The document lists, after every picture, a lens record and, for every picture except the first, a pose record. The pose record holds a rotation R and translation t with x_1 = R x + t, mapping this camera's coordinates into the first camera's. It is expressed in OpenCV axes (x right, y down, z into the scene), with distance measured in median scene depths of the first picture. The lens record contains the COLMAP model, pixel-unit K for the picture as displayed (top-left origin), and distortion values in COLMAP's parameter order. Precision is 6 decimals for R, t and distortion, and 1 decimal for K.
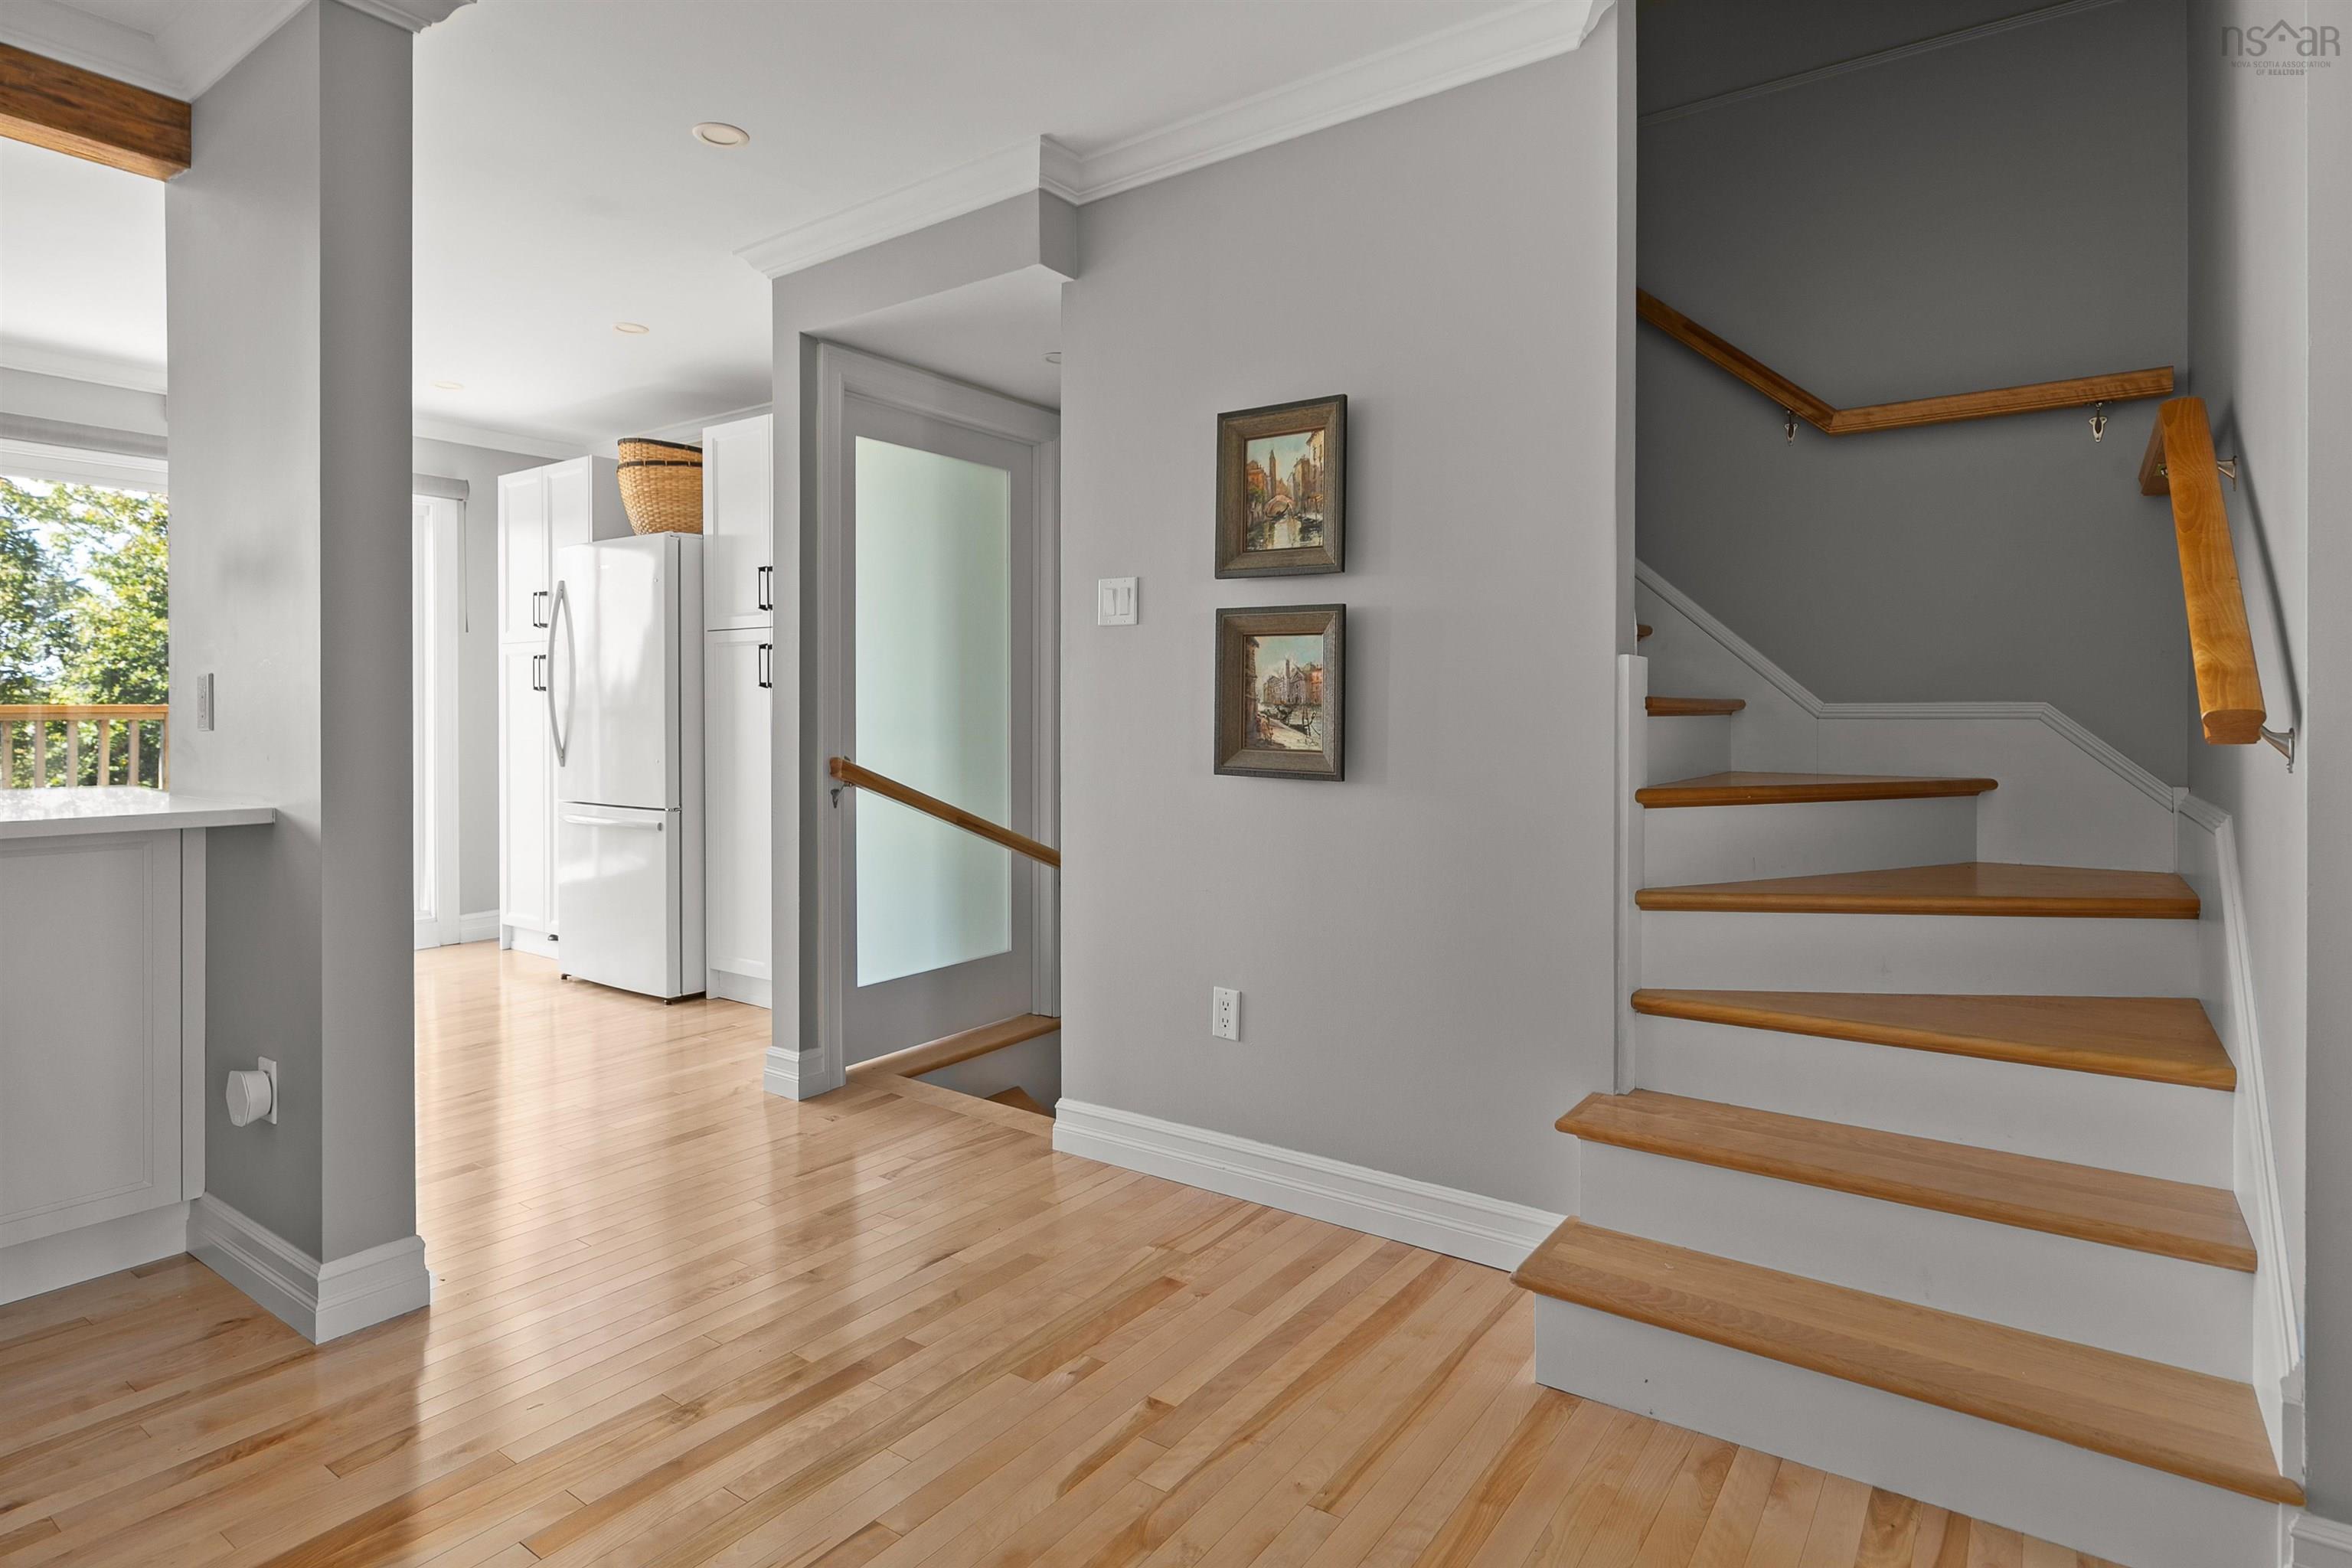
lens RADIAL K [[1230.1, 0, 1176.8], [0, 1230.1, 732.7], [0, 0, 1]] dist [0.000812, 0.000325]
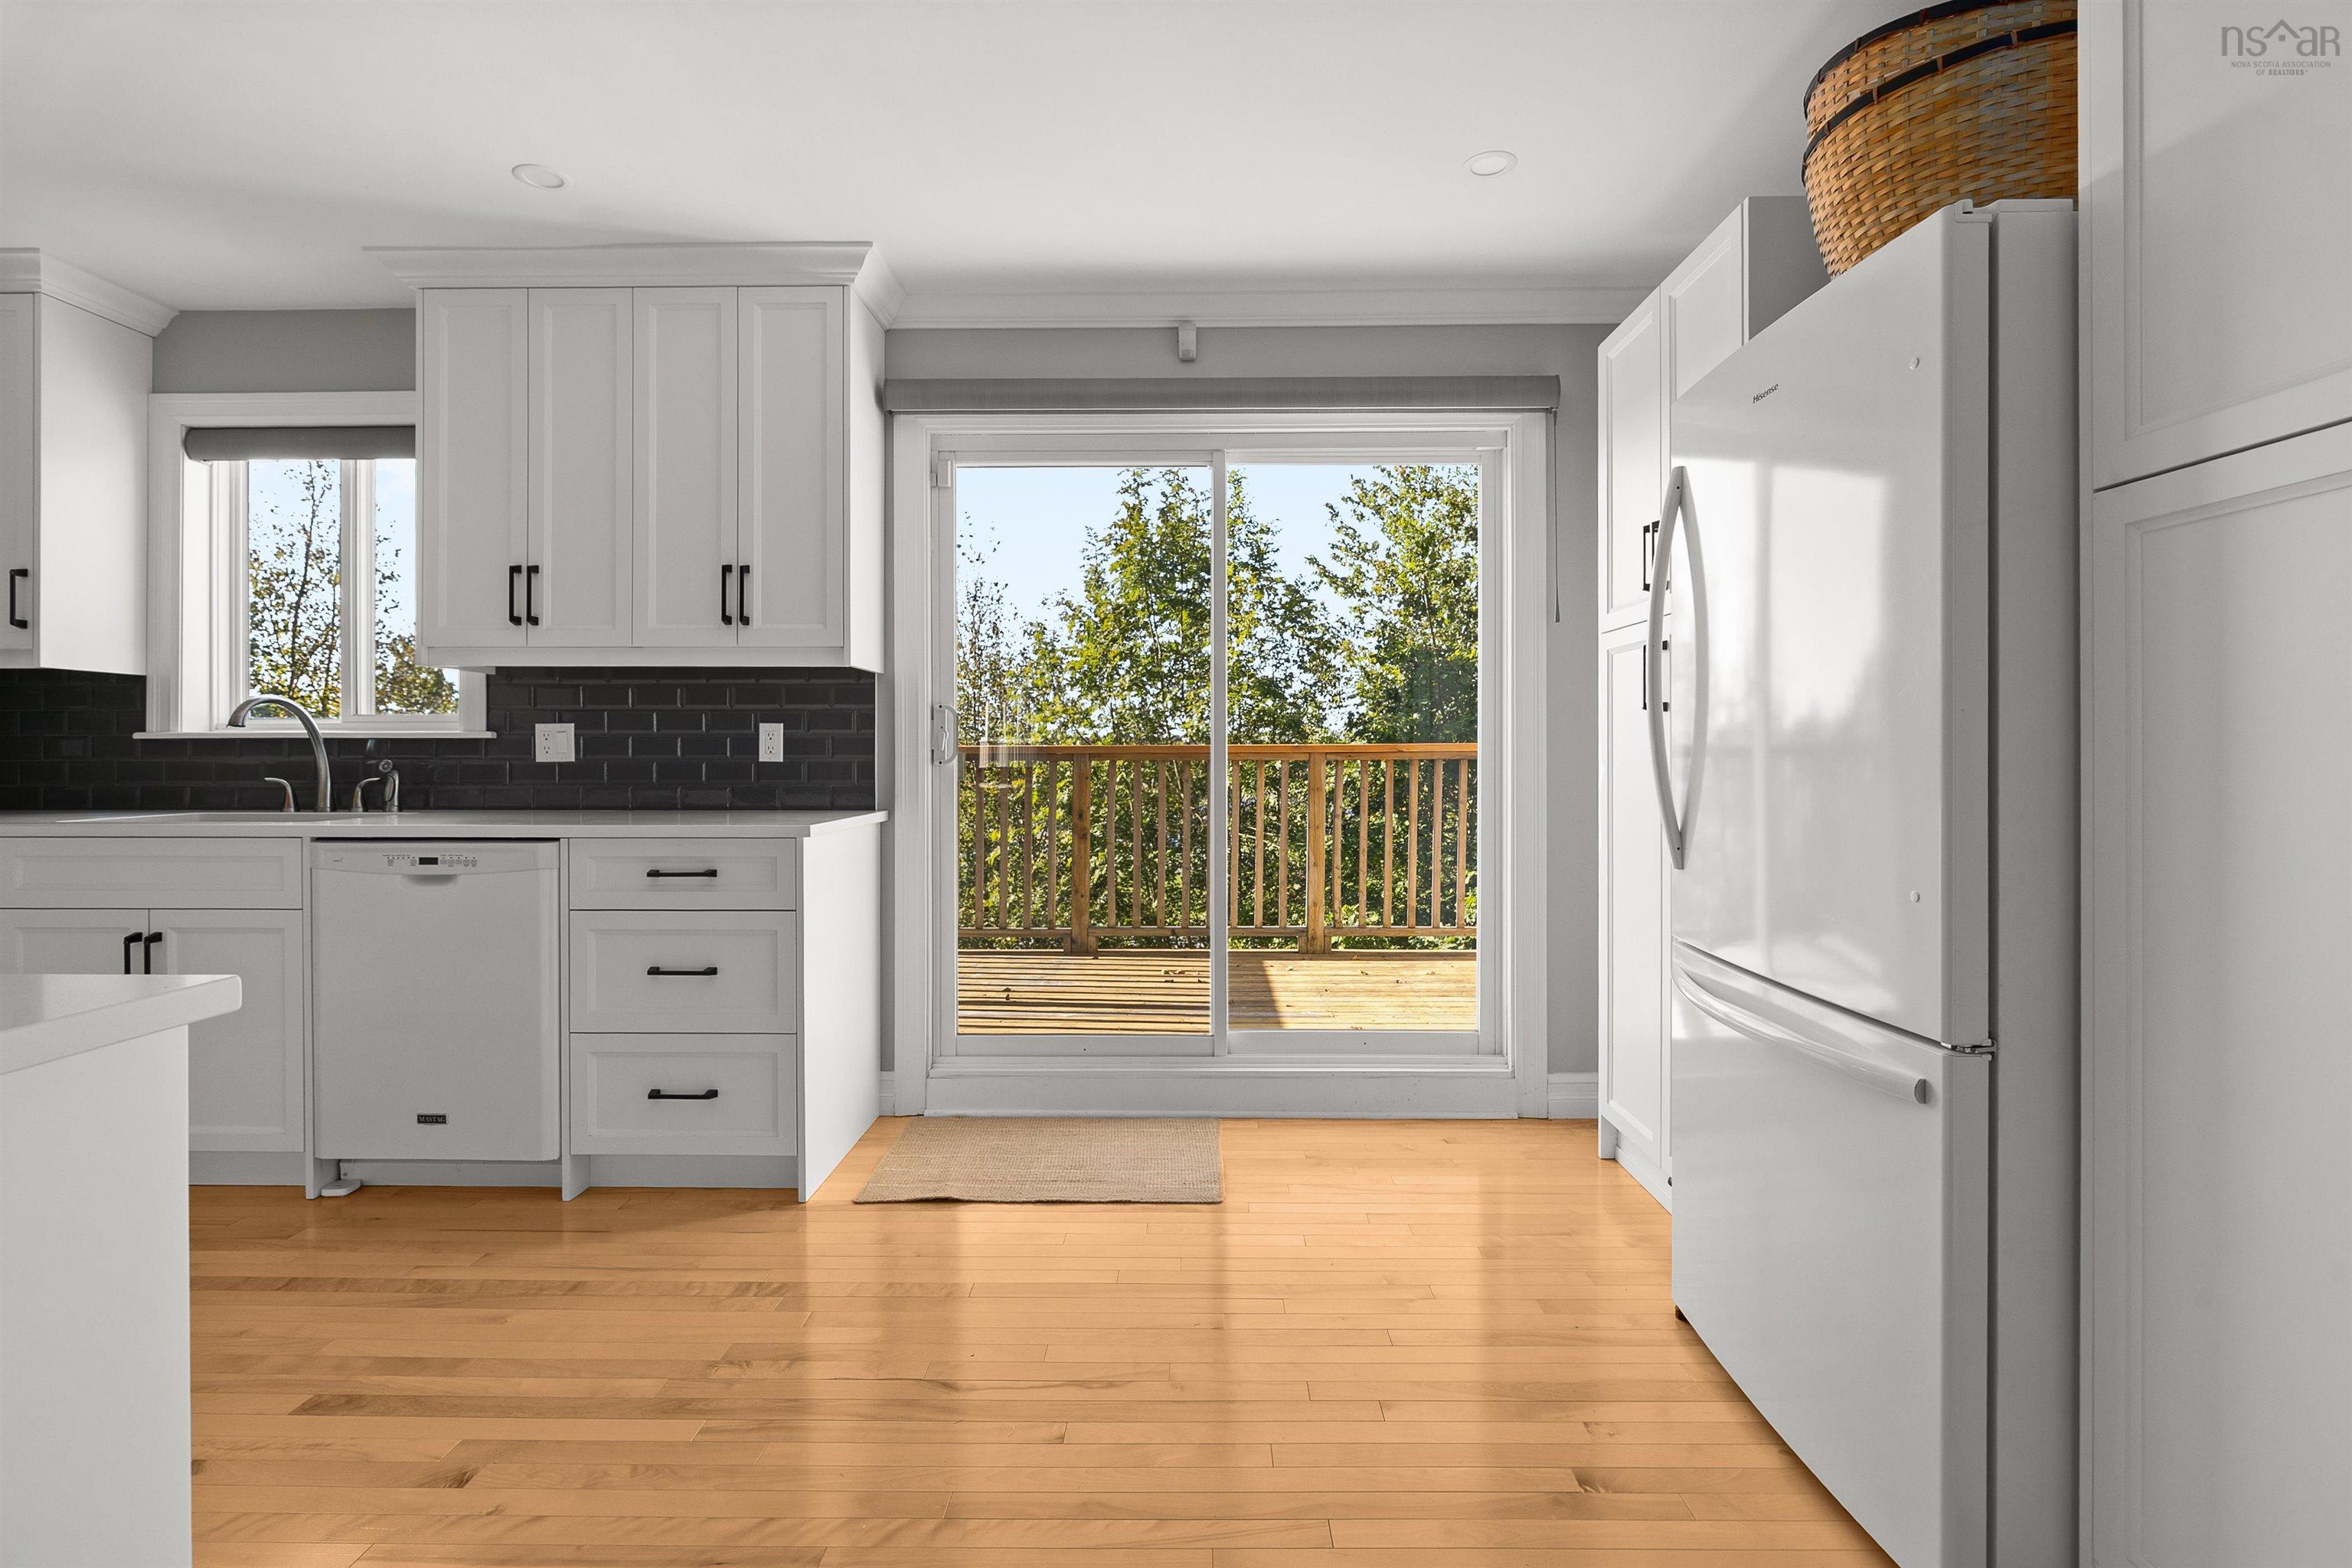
lens RADIAL K [[1128.3, 0, 1176.0], [0, 1128.3, 784.0], [0, 0, 1]] dist [0.003843, 0.000588]
pose [[0.581994, 0.010621, -0.813123, -0.272030], [0.008585, 0.999779, 0.019203, -0.015197], [0.813147, -0.018157, 0.581774, 0.617753]]
